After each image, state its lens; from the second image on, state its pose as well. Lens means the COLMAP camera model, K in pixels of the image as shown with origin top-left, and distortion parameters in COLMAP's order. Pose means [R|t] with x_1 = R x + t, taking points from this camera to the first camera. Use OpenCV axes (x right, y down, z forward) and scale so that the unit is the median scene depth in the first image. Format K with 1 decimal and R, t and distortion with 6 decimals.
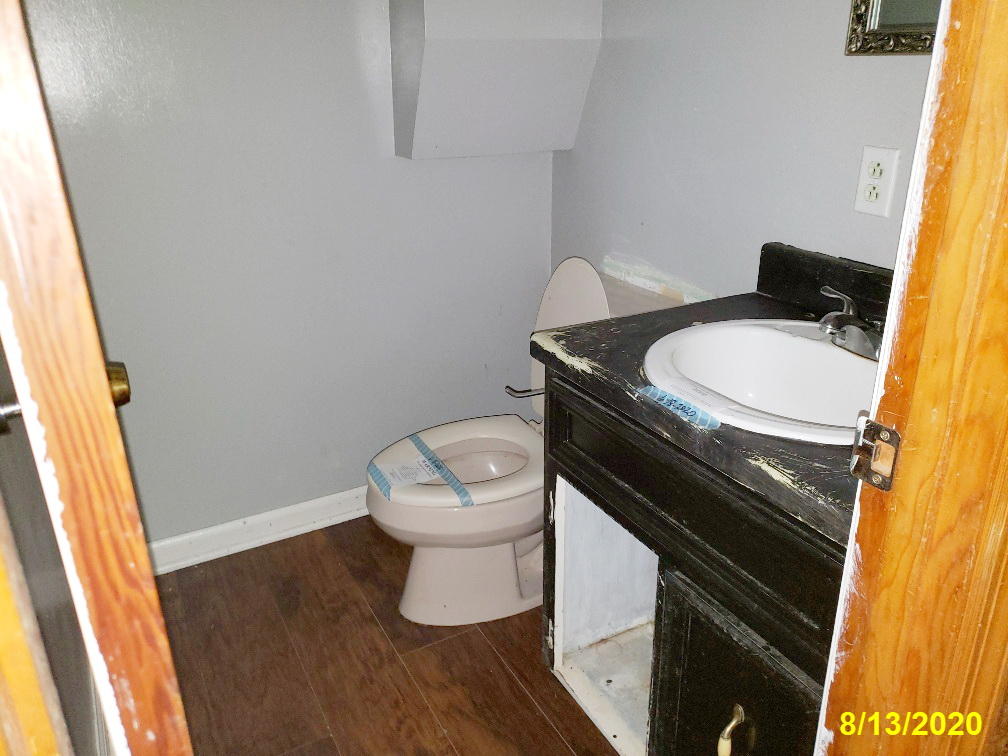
lens RADIAL K [[794.4, 0, 504.0], [0, 794.4, 378.0], [0, 0, 1]] dist [0.003418, 0.001179]
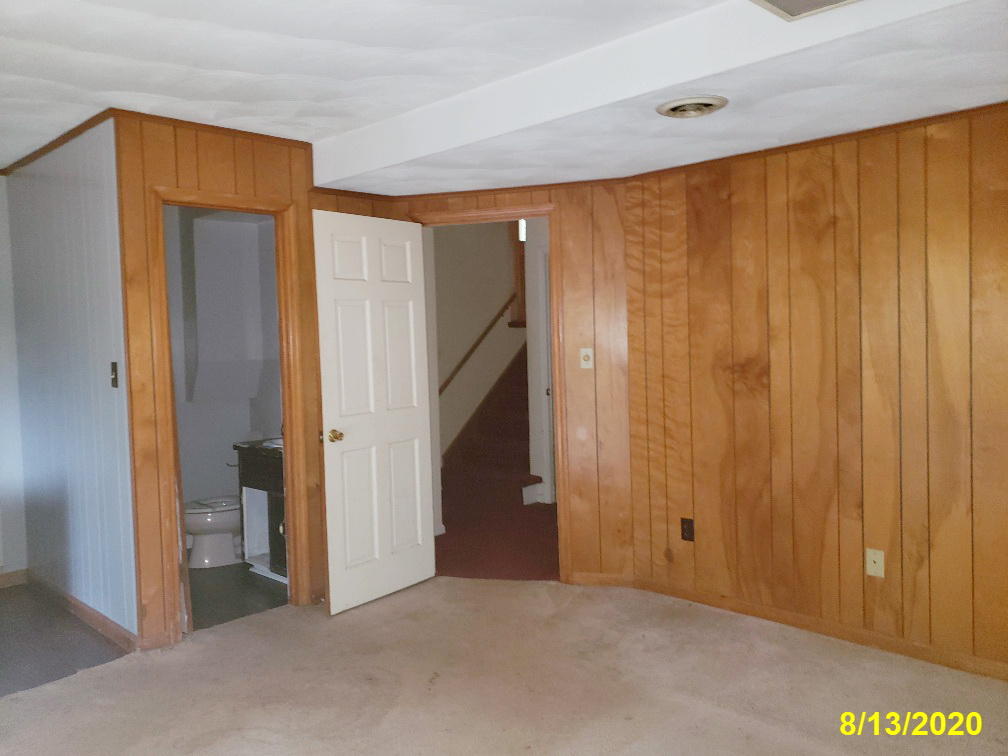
lens RADIAL K [[794.4, 0, 504.0], [0, 794.4, 378.0], [0, 0, 1]] dist [0.003418, 0.001179]
pose [[0.954622, -0.017925, 0.297279, 0.129294], [0.118790, 0.938264, -0.324884, 0.898578], [-0.273103, 0.345455, 0.897817, -2.394052]]
